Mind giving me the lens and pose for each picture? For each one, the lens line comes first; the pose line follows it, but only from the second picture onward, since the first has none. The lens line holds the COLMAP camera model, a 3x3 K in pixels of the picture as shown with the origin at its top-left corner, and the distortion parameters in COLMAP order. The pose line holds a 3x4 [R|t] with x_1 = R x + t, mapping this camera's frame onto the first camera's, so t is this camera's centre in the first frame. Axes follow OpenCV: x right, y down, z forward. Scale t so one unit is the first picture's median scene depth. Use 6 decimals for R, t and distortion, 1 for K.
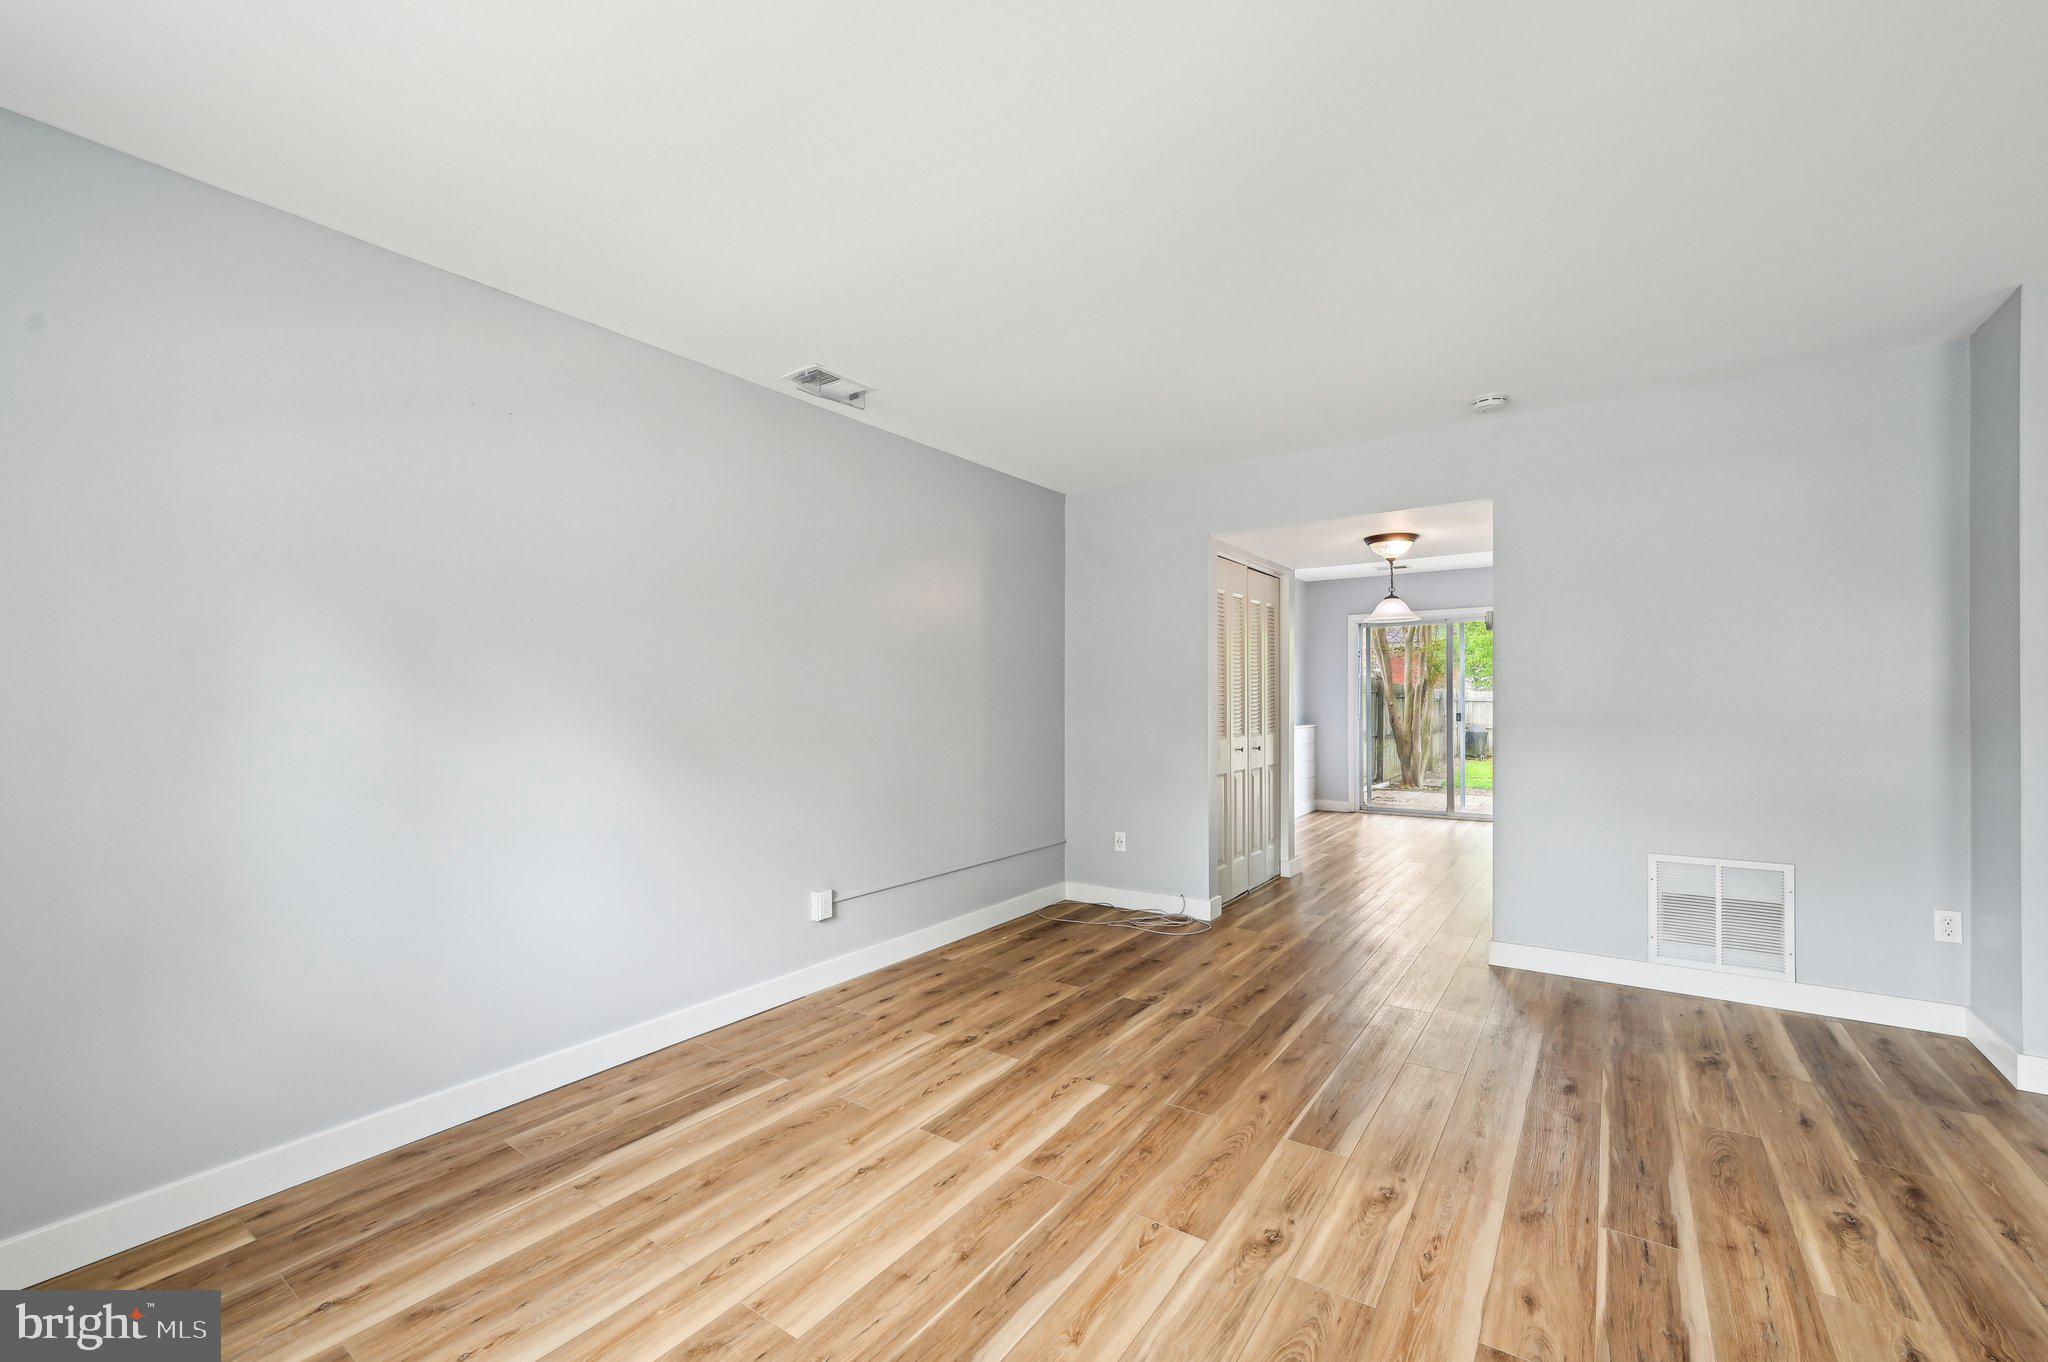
lens RADIAL K [[825.9, 0, 1026.5], [0, 825.9, 687.5], [0, 0, 1]] dist [-0.001134, -0.000191]
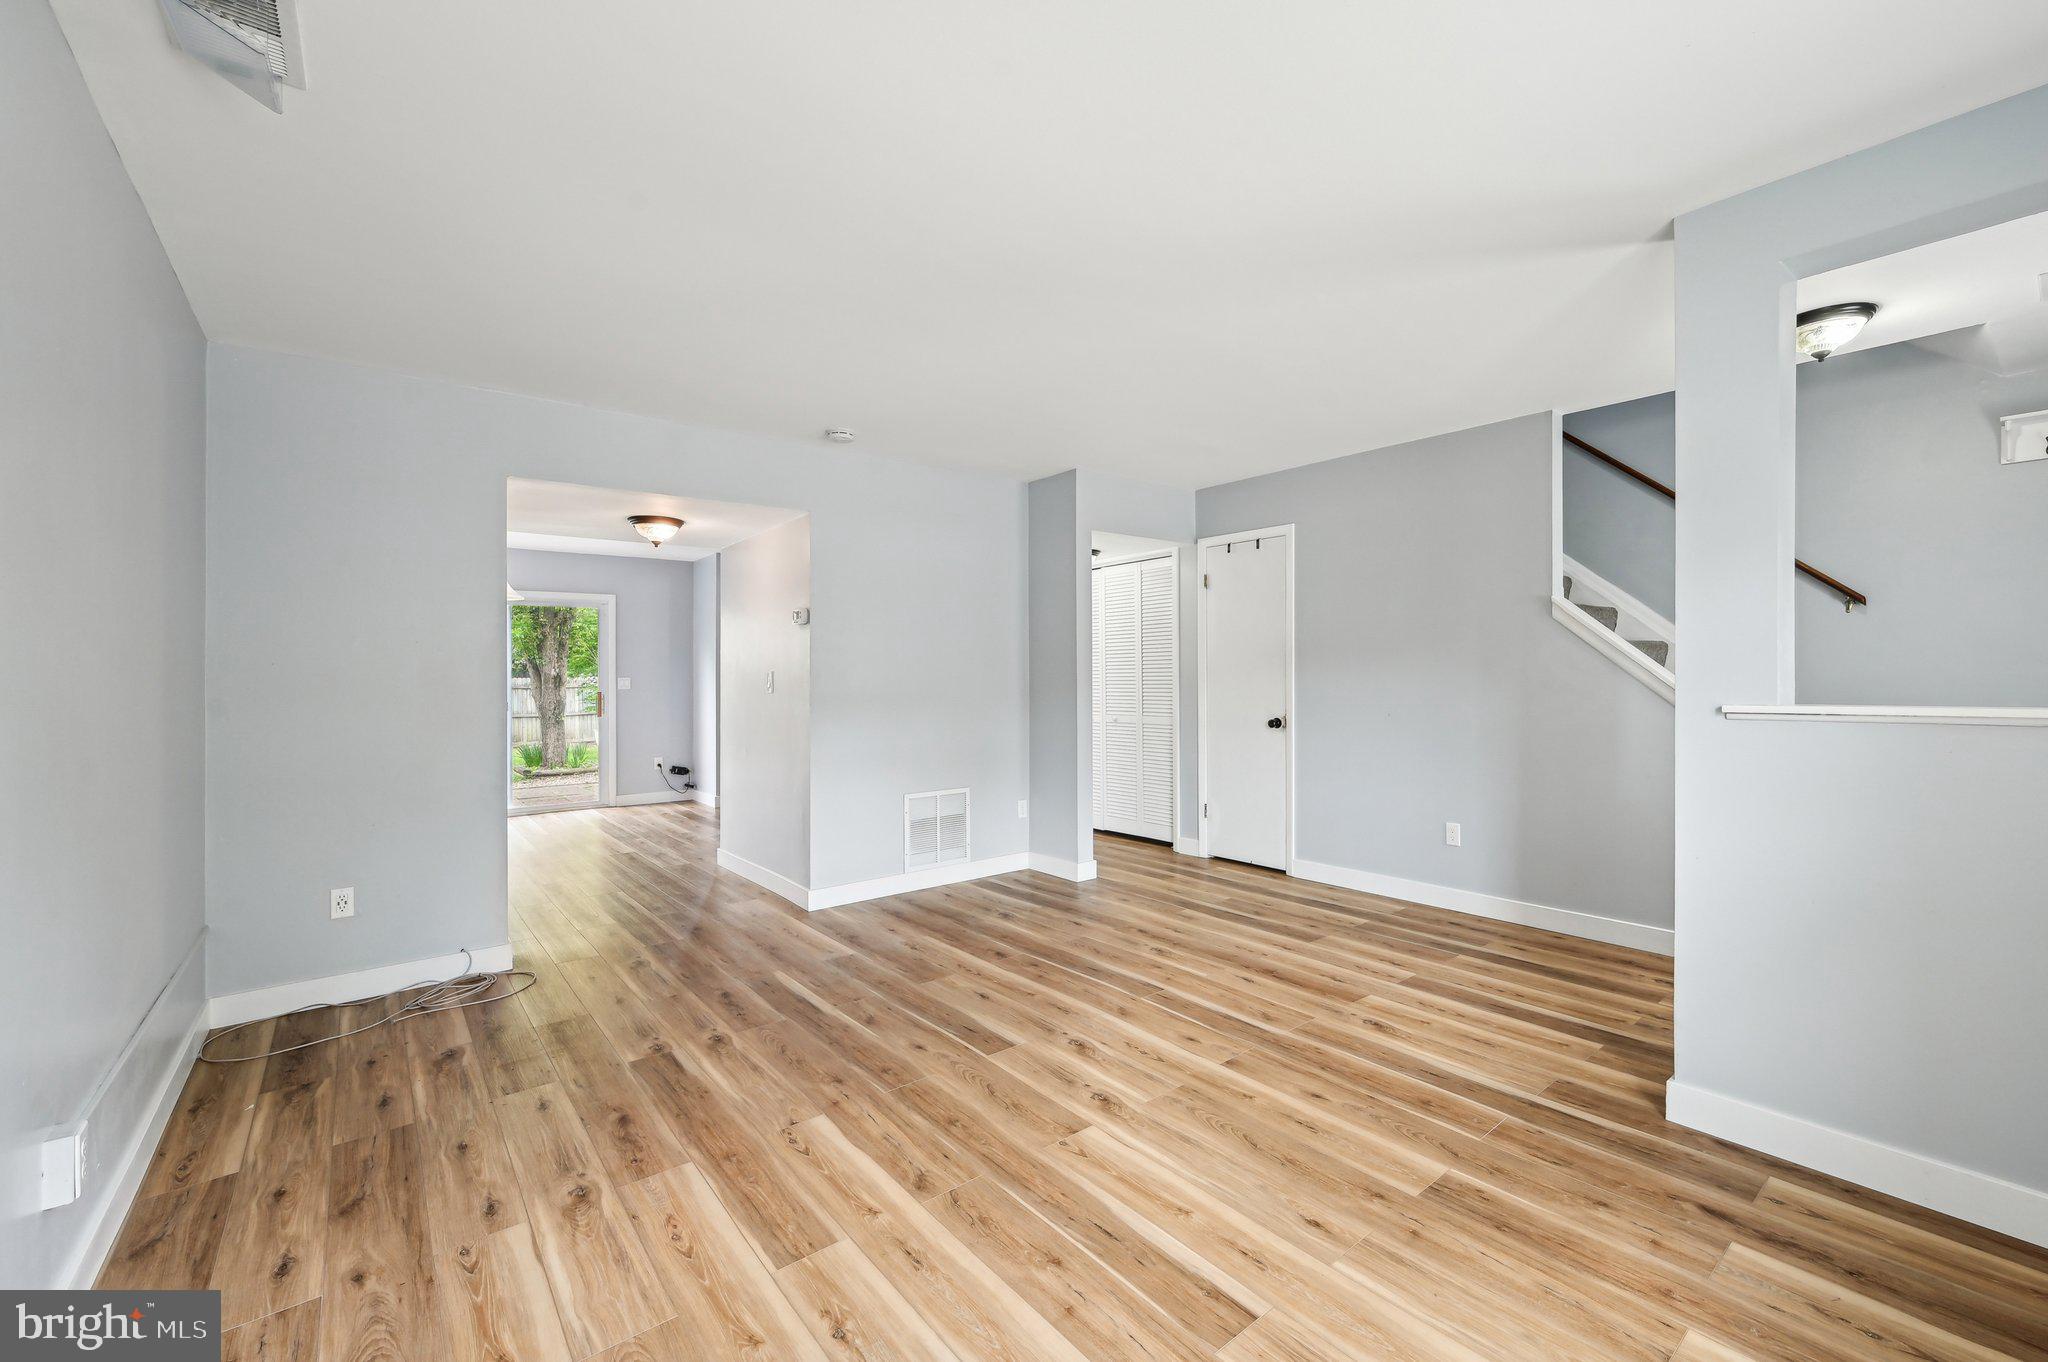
lens RADIAL K [[847.1, 0, 1025.5], [0, 847.1, 675.3], [0, 0, 1]] dist [0.002796, 0.000298]
pose [[0.285512, 0.004840, 0.958363, -0.632077], [-0.004651, 0.999982, -0.003664, 0.005859], [-0.958364, -0.003411, 0.285530, 0.459537]]
